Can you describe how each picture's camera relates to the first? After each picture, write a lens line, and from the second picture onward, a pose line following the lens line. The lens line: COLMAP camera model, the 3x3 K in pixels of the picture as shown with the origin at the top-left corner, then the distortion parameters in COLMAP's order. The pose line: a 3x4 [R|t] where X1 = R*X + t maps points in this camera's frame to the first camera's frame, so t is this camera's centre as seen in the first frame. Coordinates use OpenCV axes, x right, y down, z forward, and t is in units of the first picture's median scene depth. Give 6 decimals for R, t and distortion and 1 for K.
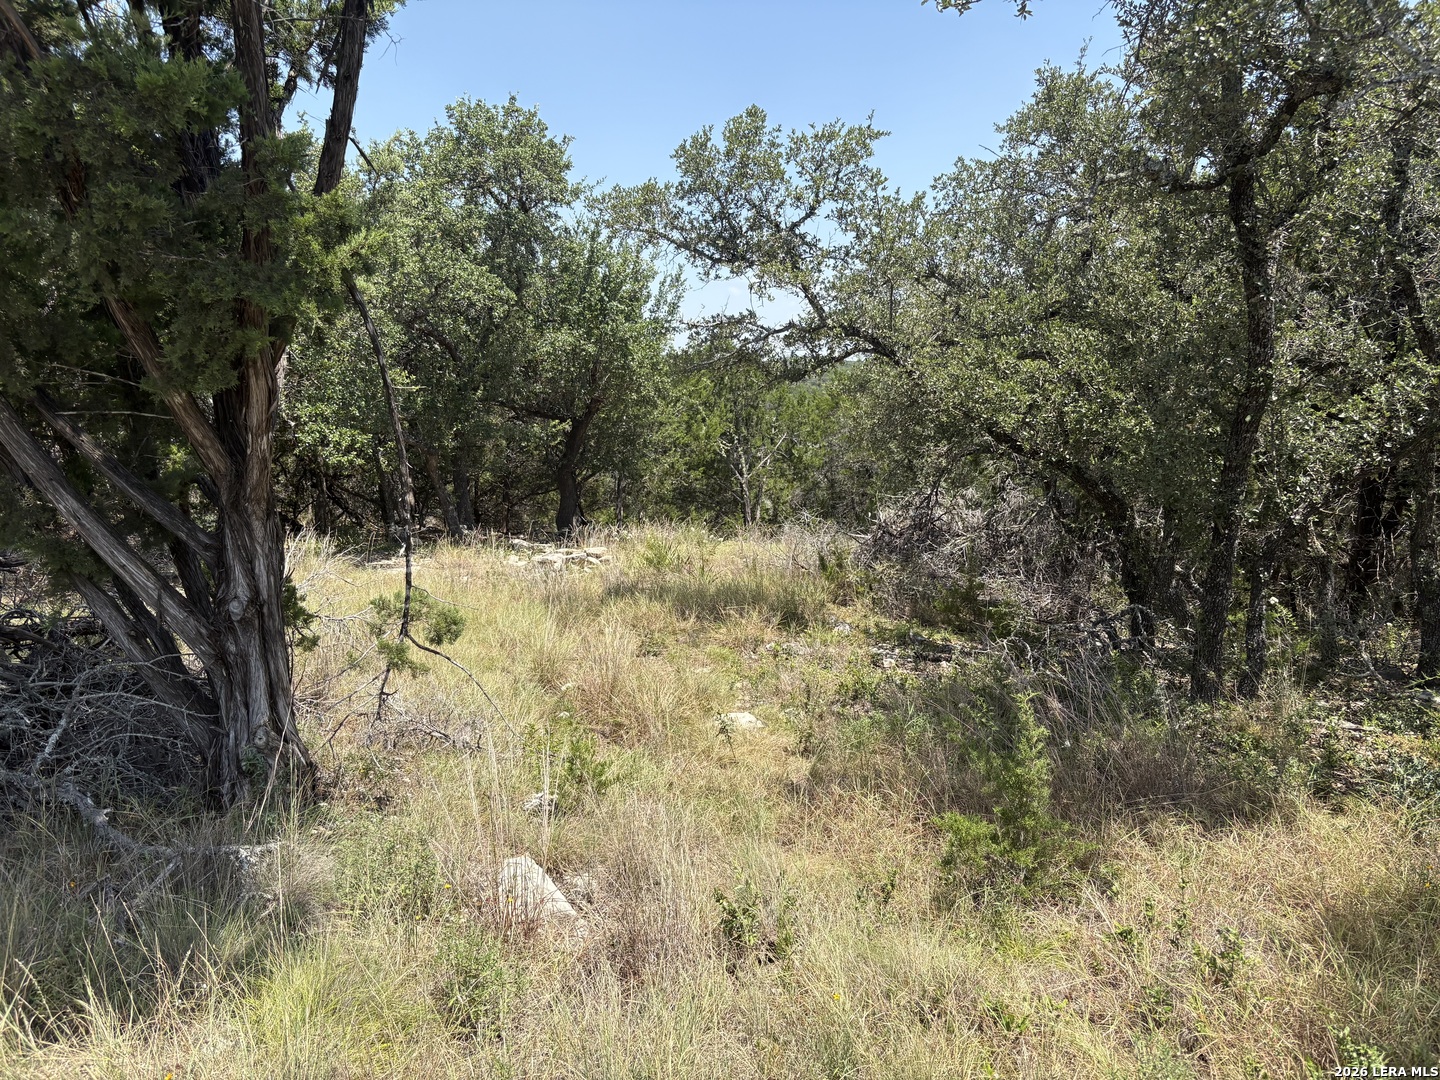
lens RADIAL K [[1107.6, 0, 720.7], [0, 1107.6, 556.0], [0, 0, 1]] dist [0.035041, -0.064373]
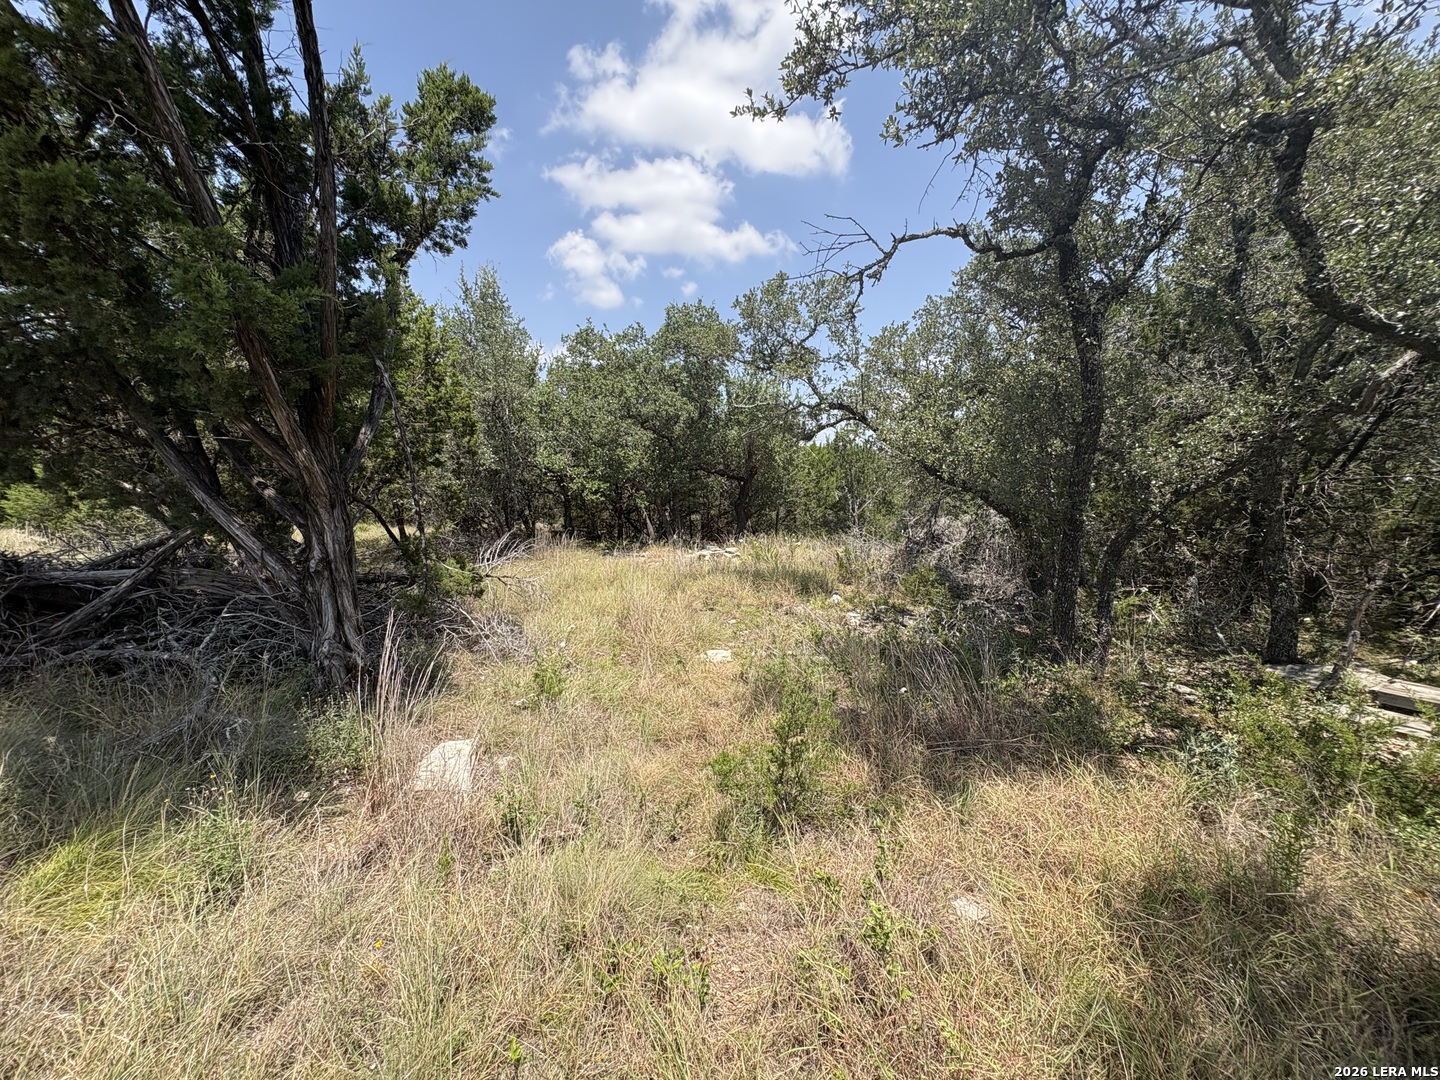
lens RADIAL K [[583.8, 0, 720.6], [0, 583.8, 543.9], [0, 0, 1]] dist [0.000413, -0.000041]
pose [[0.965542, 0.015856, -0.259763, 0.173176], [-0.022738, 0.999465, -0.023512, 0.012340], [0.259252, 0.028609, 0.965386, 0.173632]]
